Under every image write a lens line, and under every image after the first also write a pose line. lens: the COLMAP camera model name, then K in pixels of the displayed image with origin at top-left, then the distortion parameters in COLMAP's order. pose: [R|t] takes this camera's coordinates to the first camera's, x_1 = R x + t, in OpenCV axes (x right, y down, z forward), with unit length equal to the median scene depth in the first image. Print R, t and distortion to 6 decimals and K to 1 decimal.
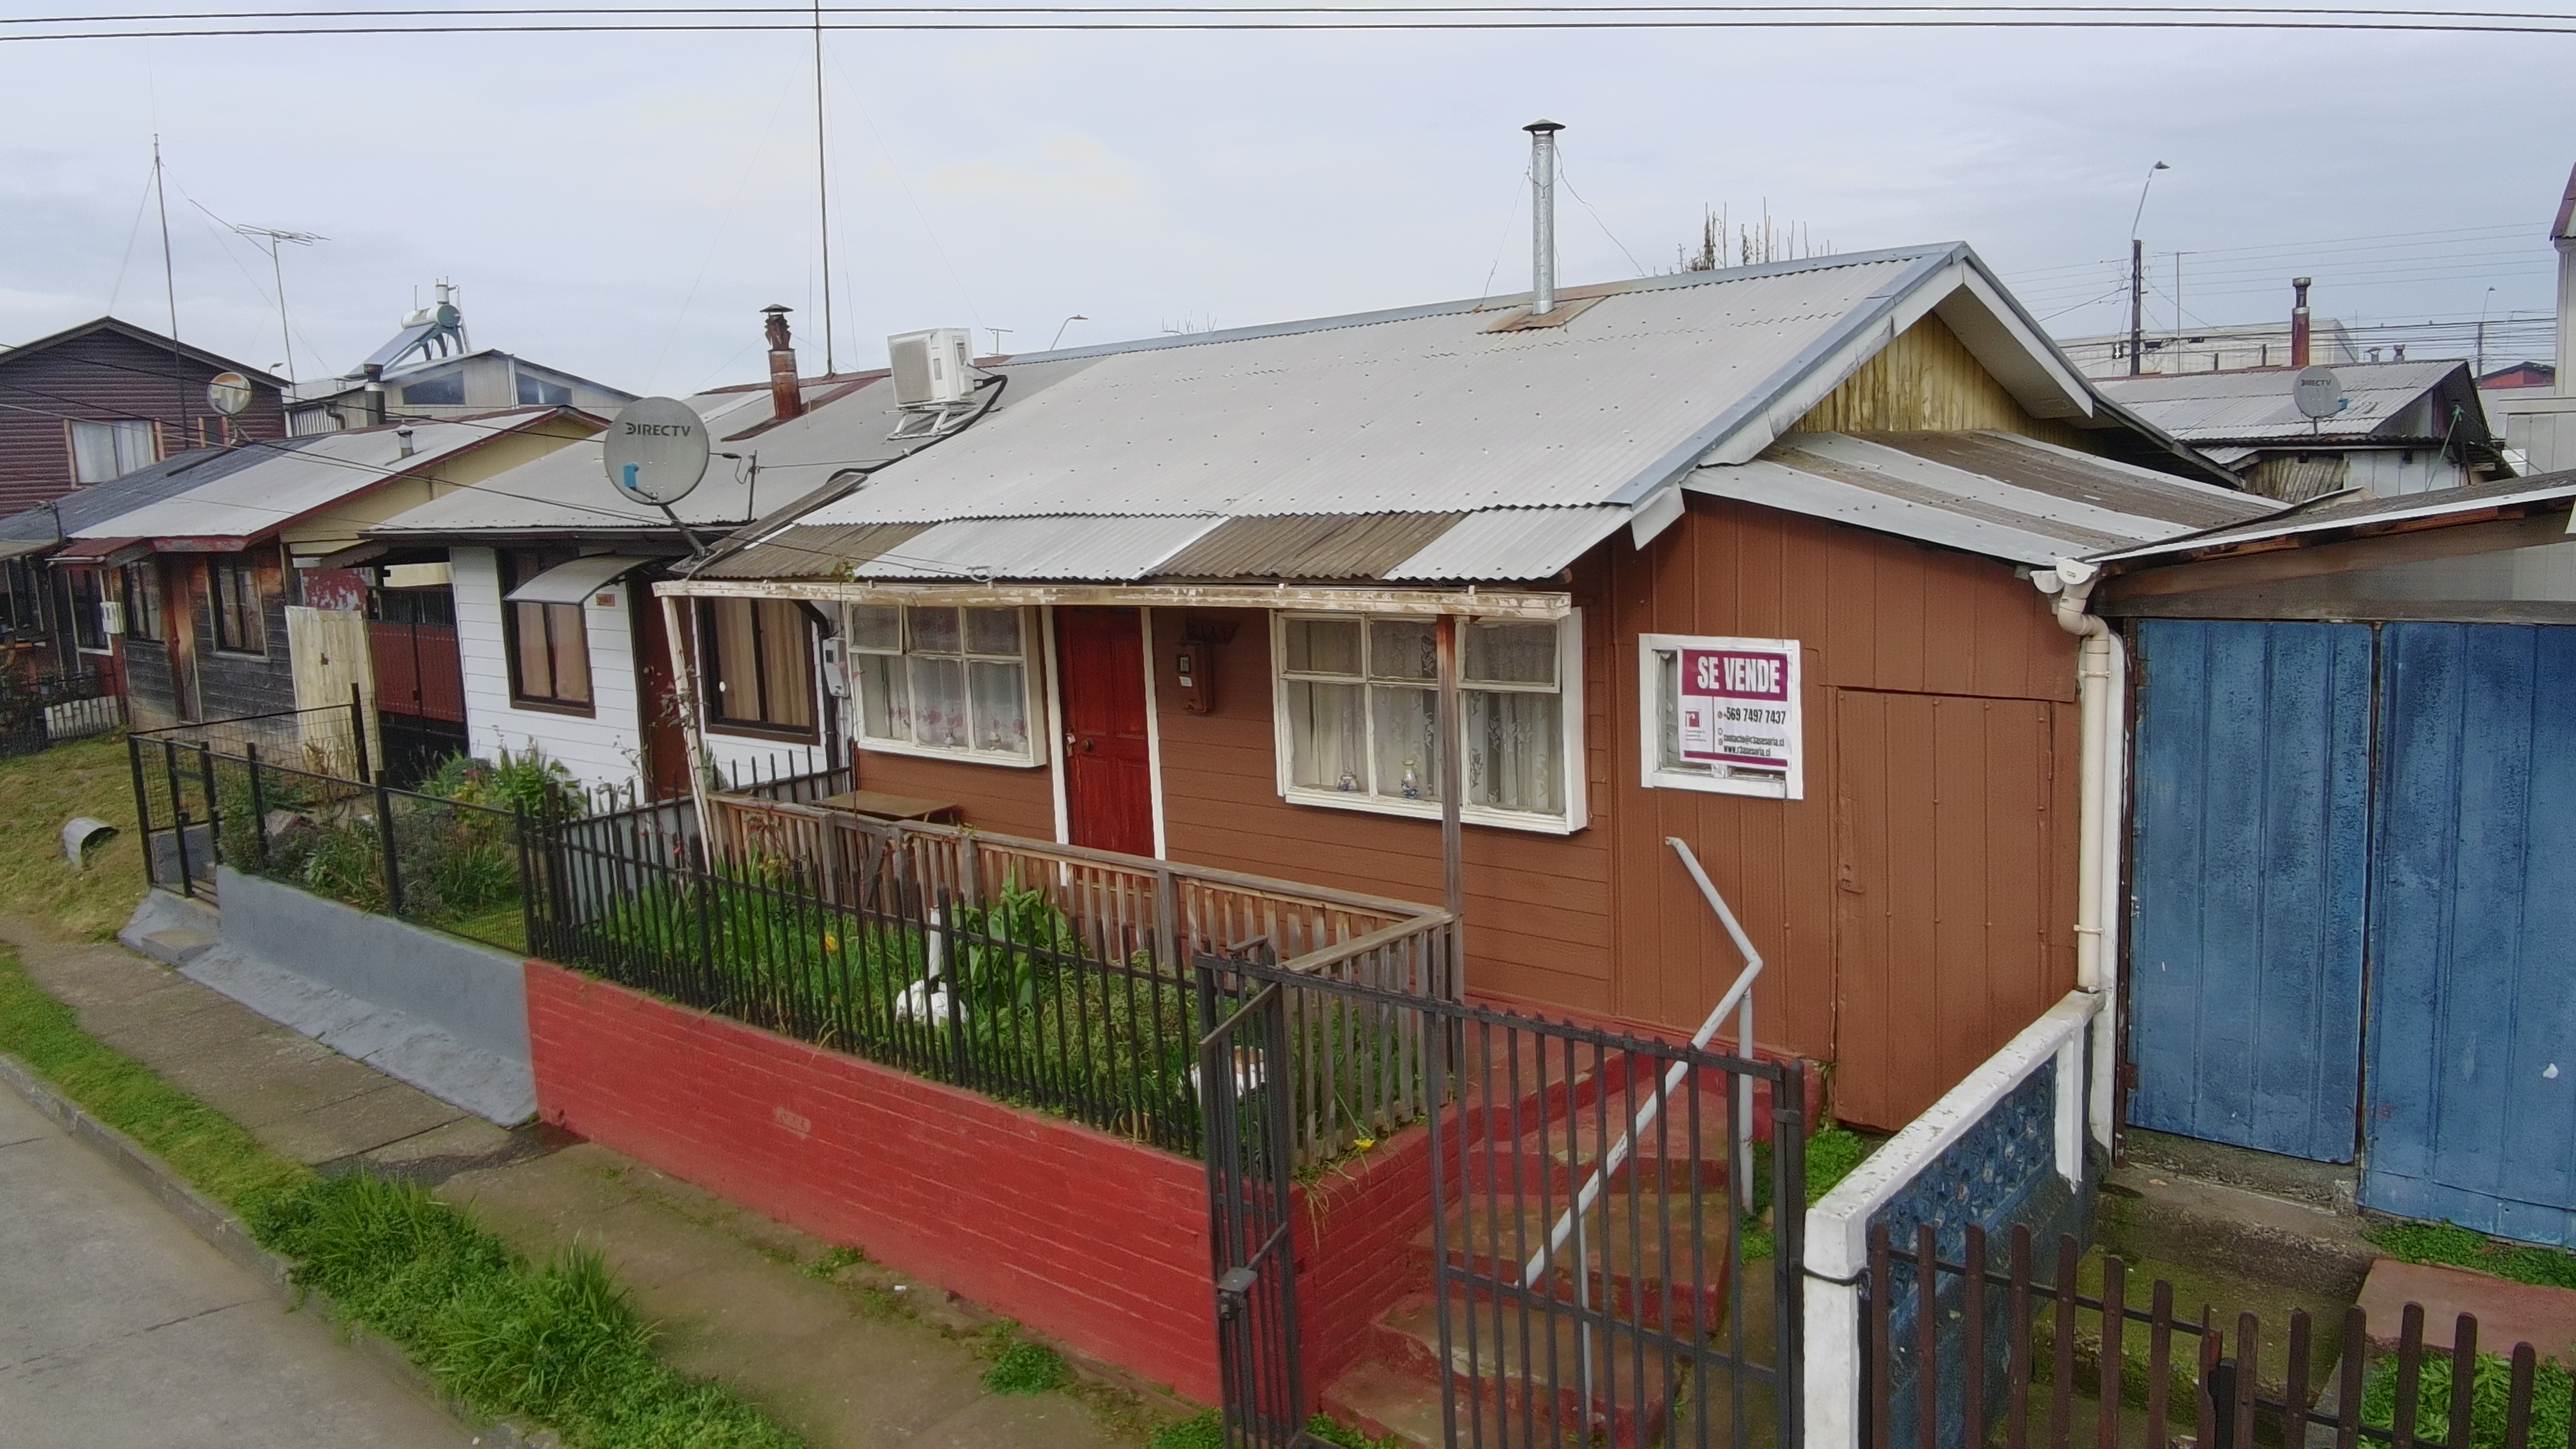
lens RADIAL K [[1702.1, 0, 1282.6], [0, 1702.1, 733.9], [0, 0, 1]] dist [0.054080, -0.115169]
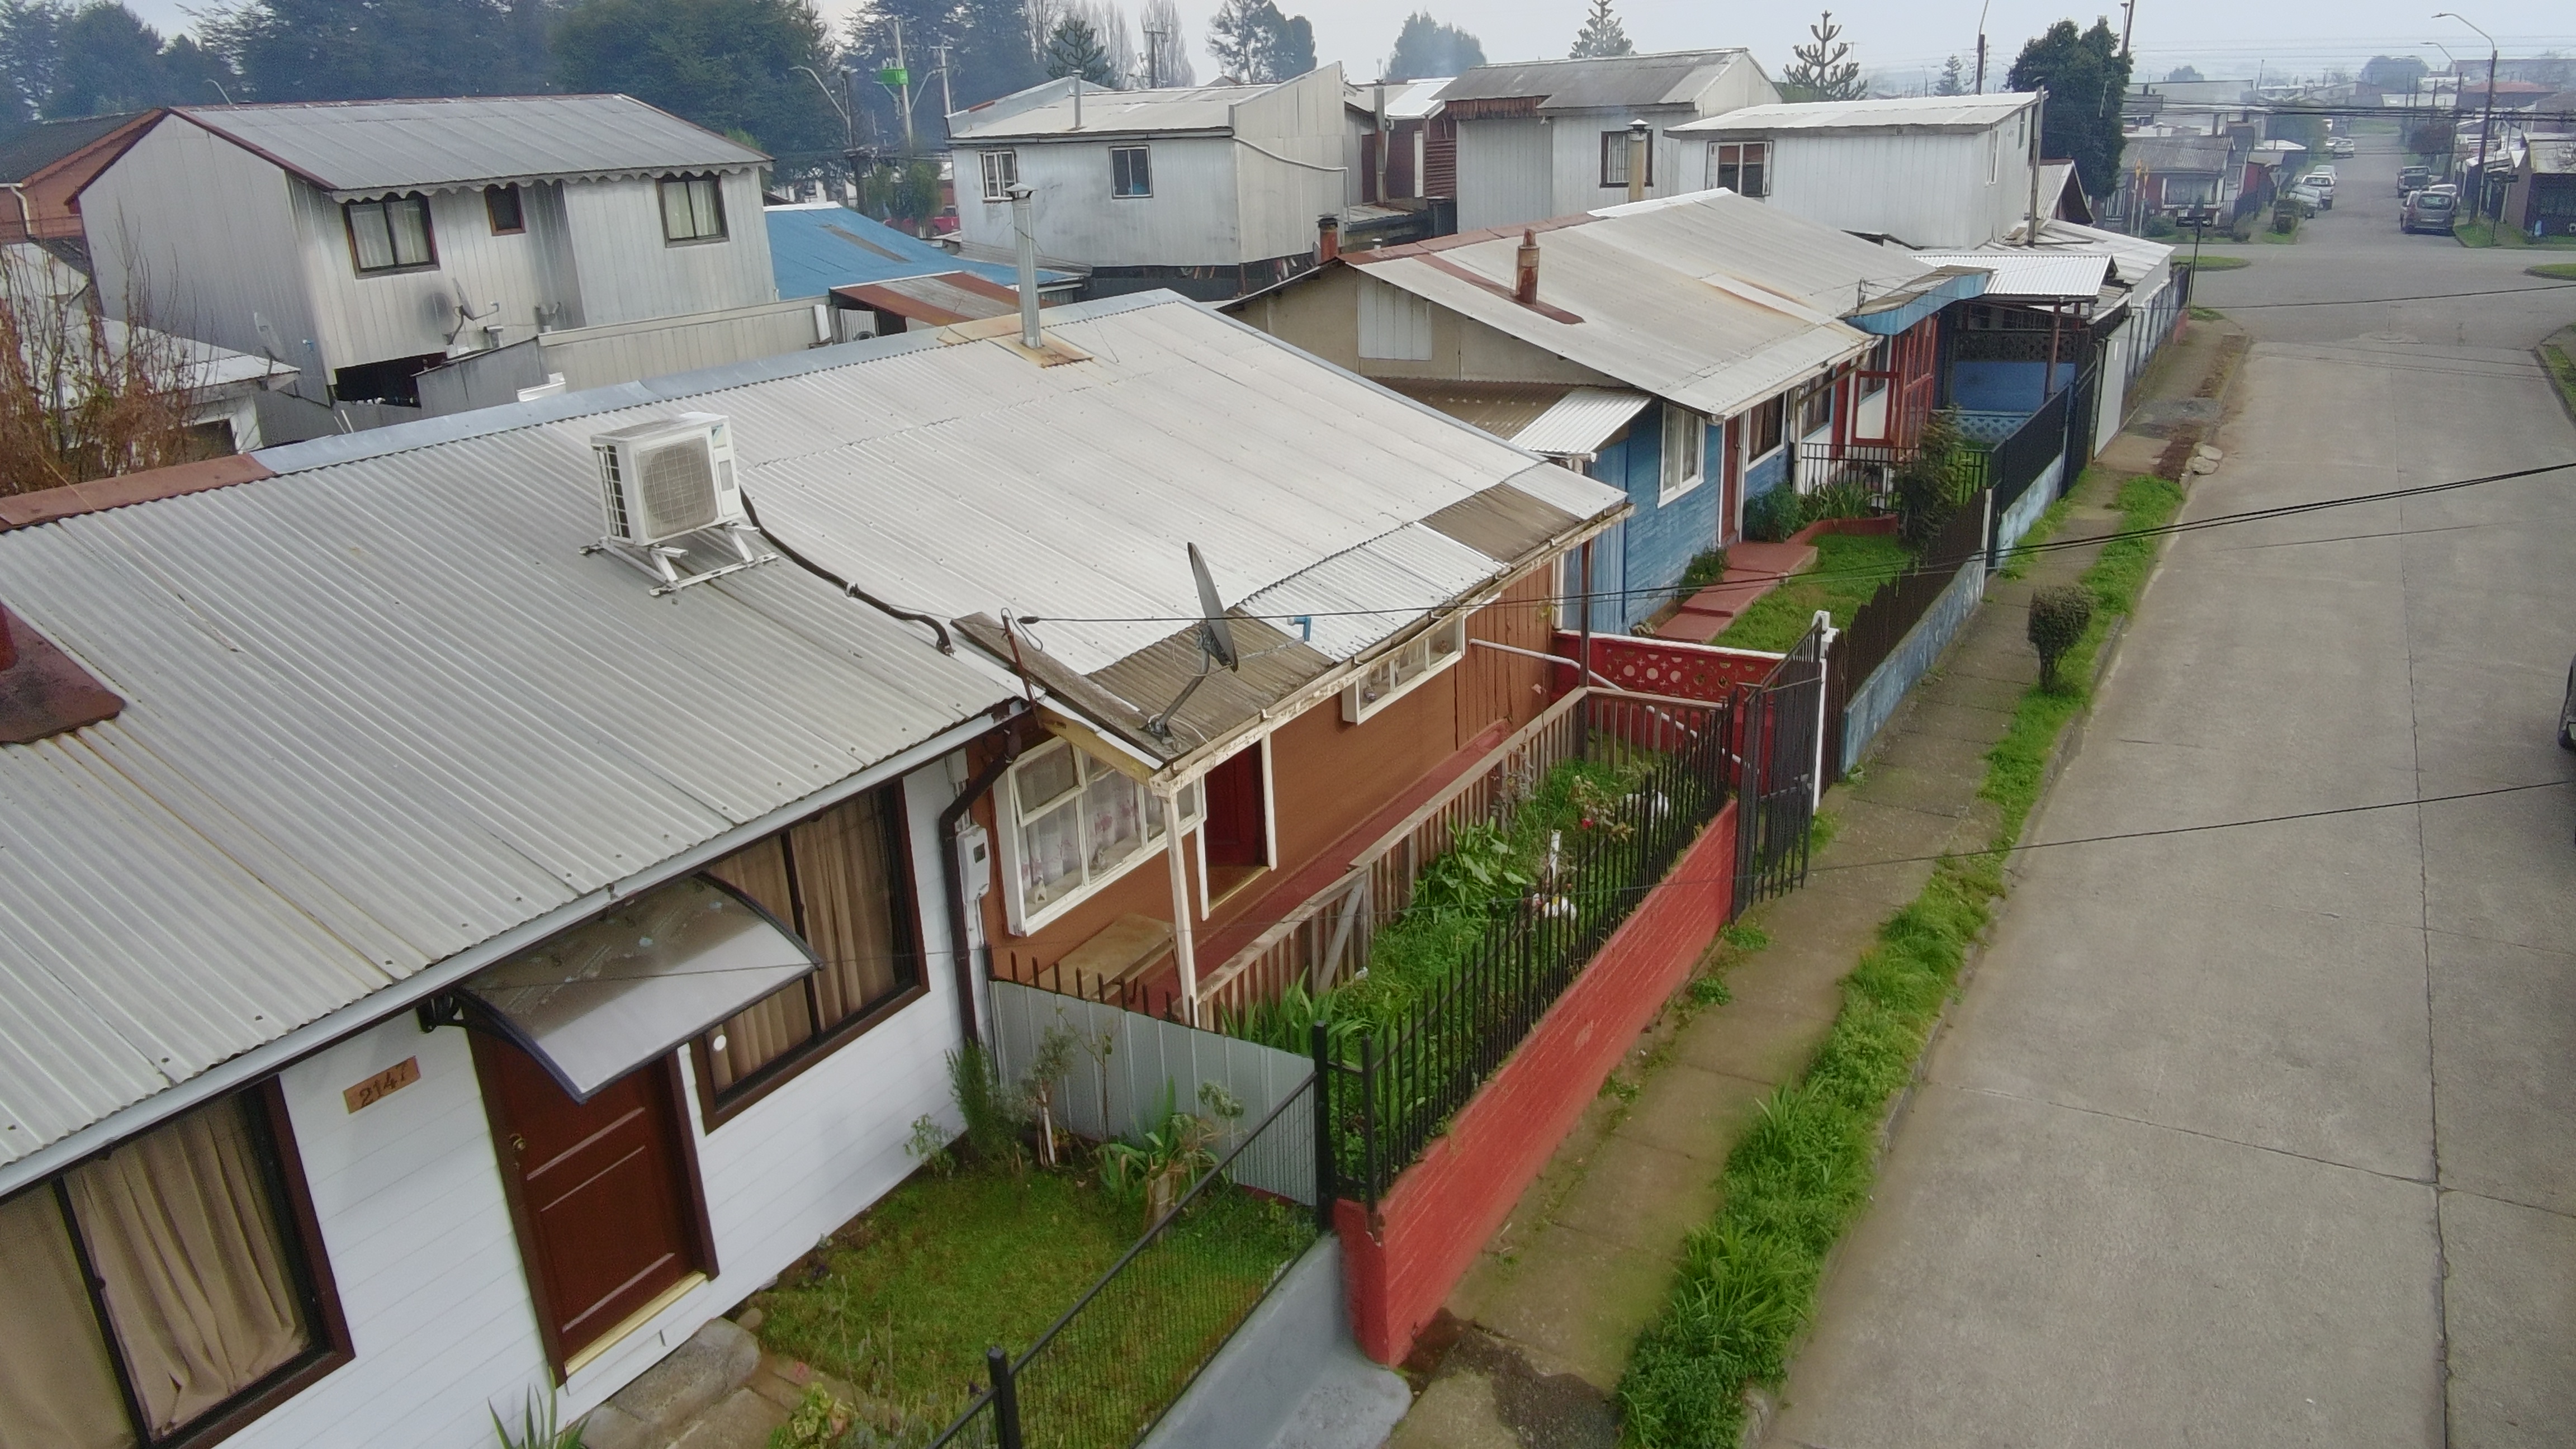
lens RADIAL K [[1711.4, 0, 1295.9], [0, 1711.4, 732.2], [0, 0, 1]] dist [0.058115, -0.131483]
pose [[-0.174393, -0.287766, 0.941689, -1.555707], [0.192135, 0.928017, 0.319169, -0.487905], [-0.965749, 0.236592, -0.106550, 1.442541]]
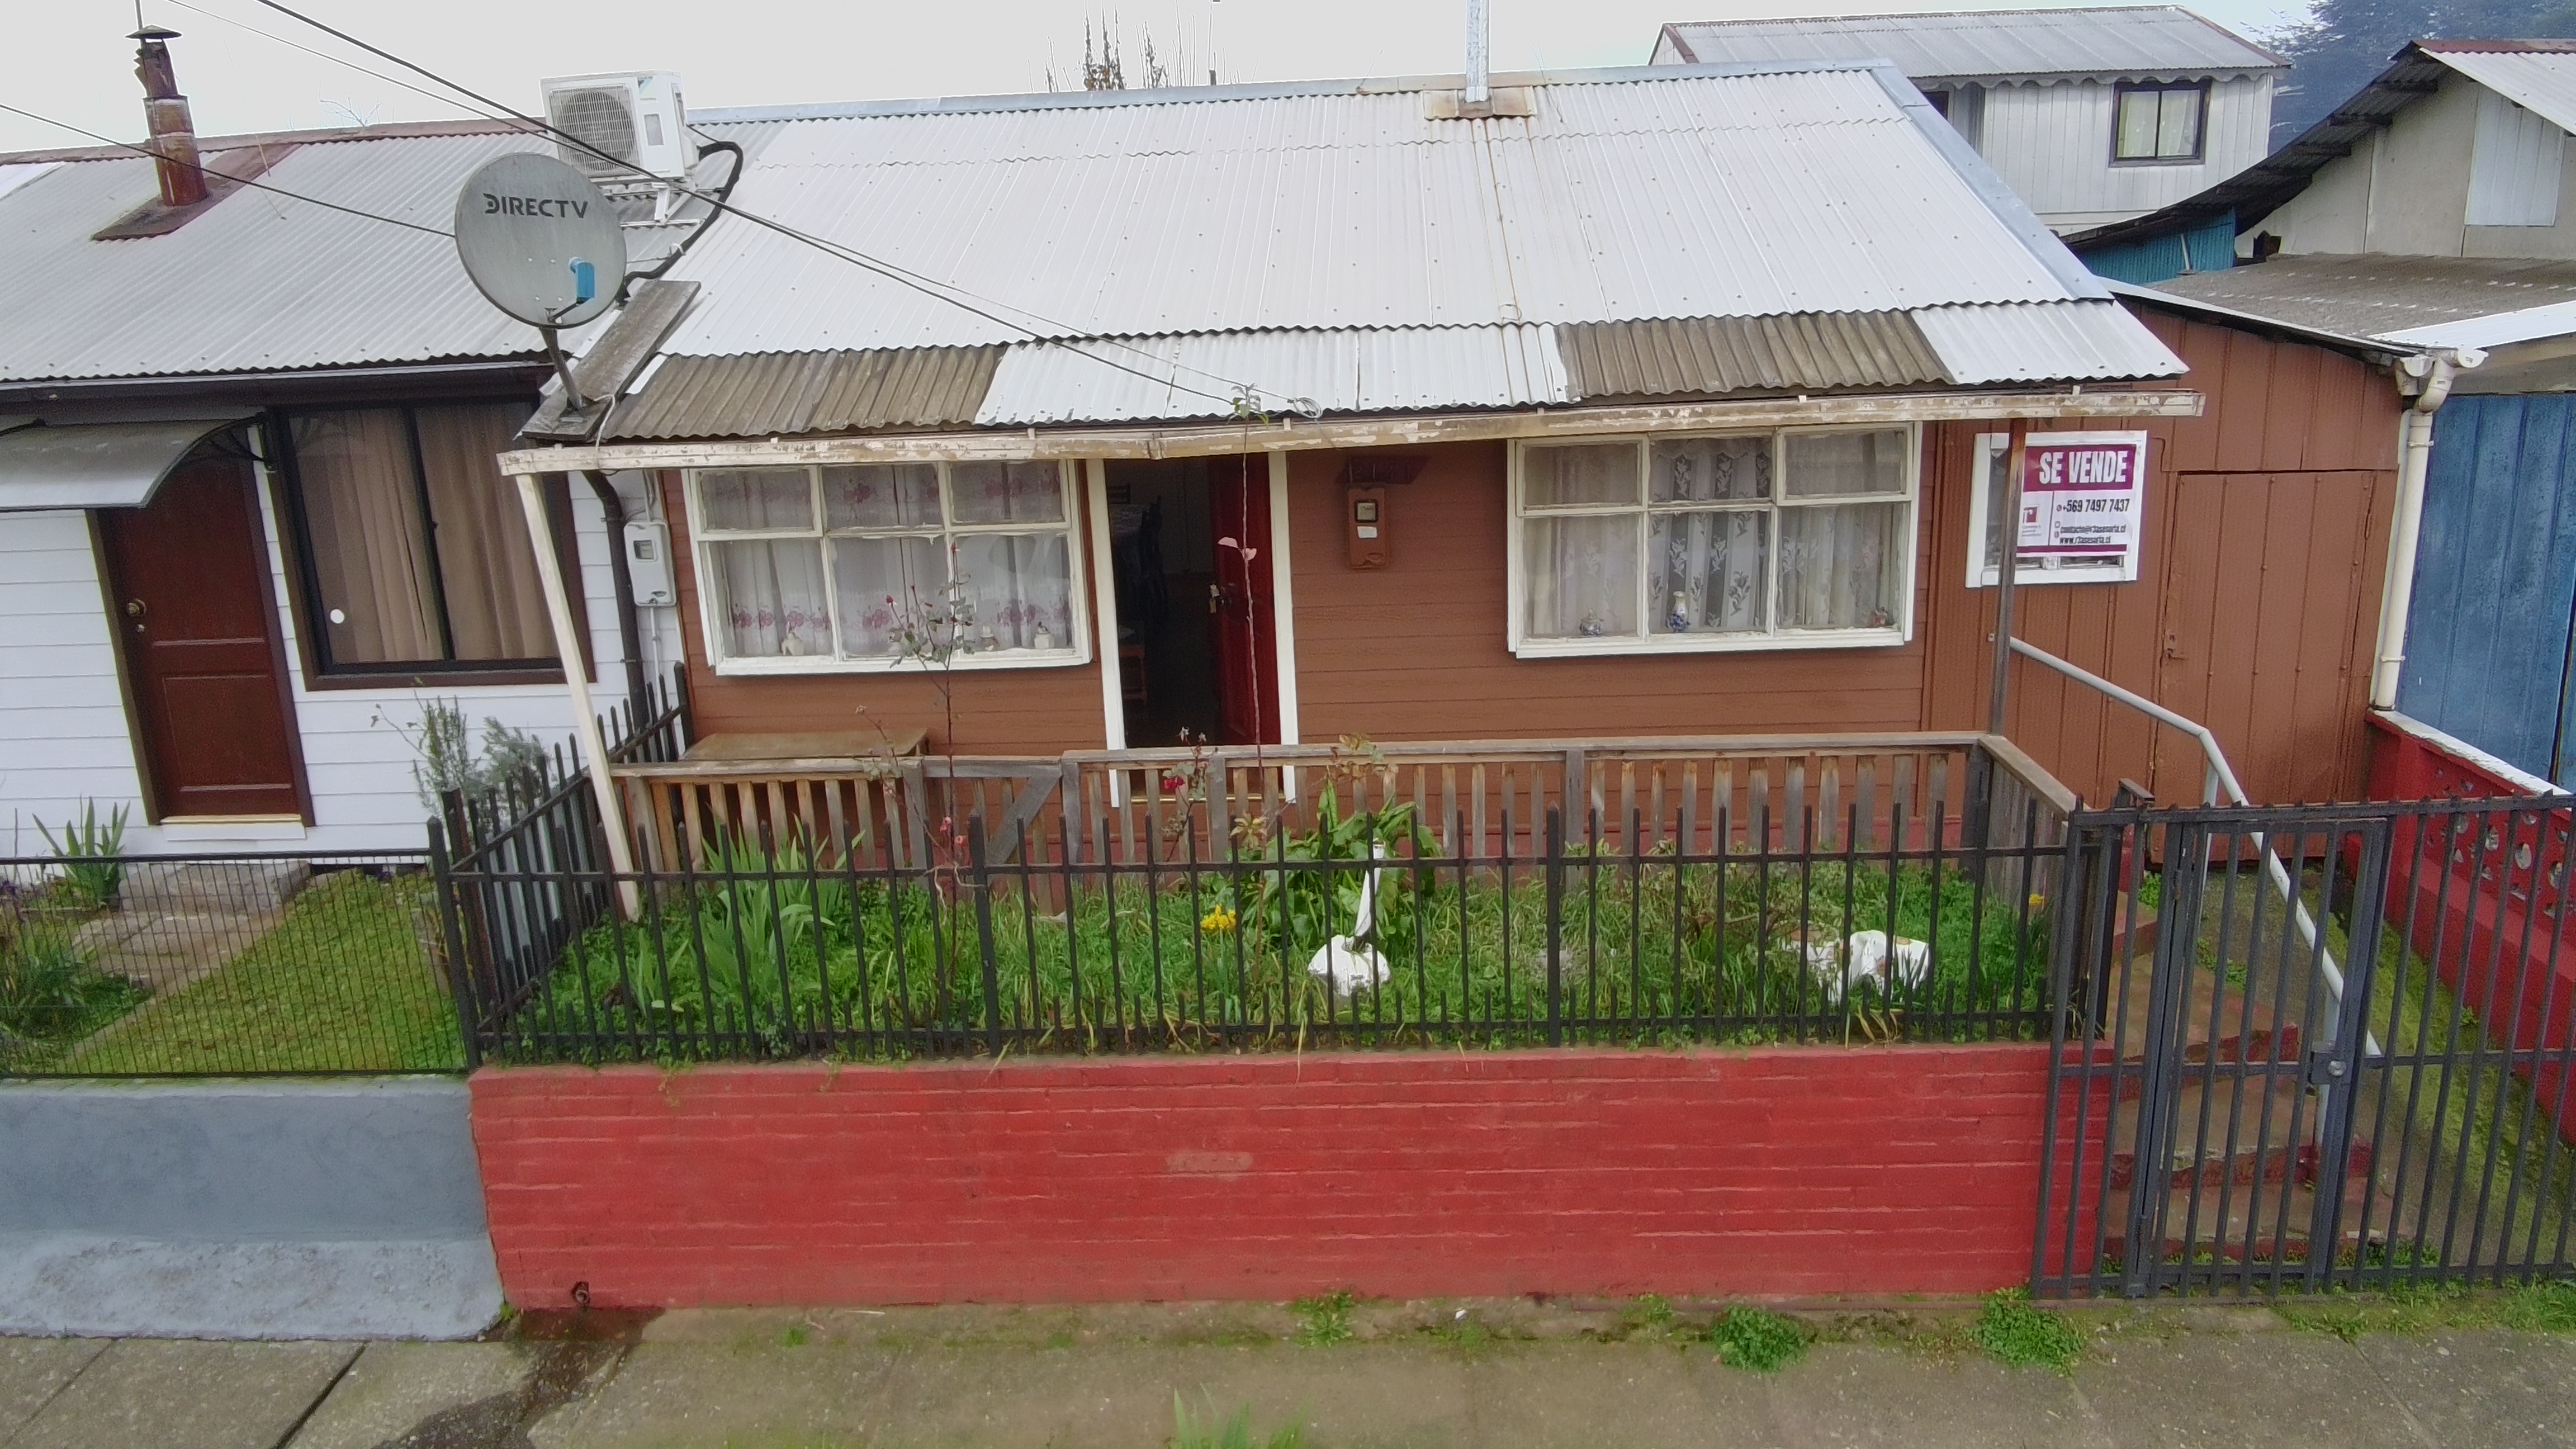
lens RADIAL K [[1711.4, 0, 1295.9], [0, 1711.4, 732.2], [0, 0, 1]] dist [0.058115, -0.131483]
pose [[0.792813, -0.154578, 0.589536, -0.742737], [0.097634, 0.987021, 0.127501, -0.055122], [-0.601594, -0.043525, 0.797615, 0.436061]]
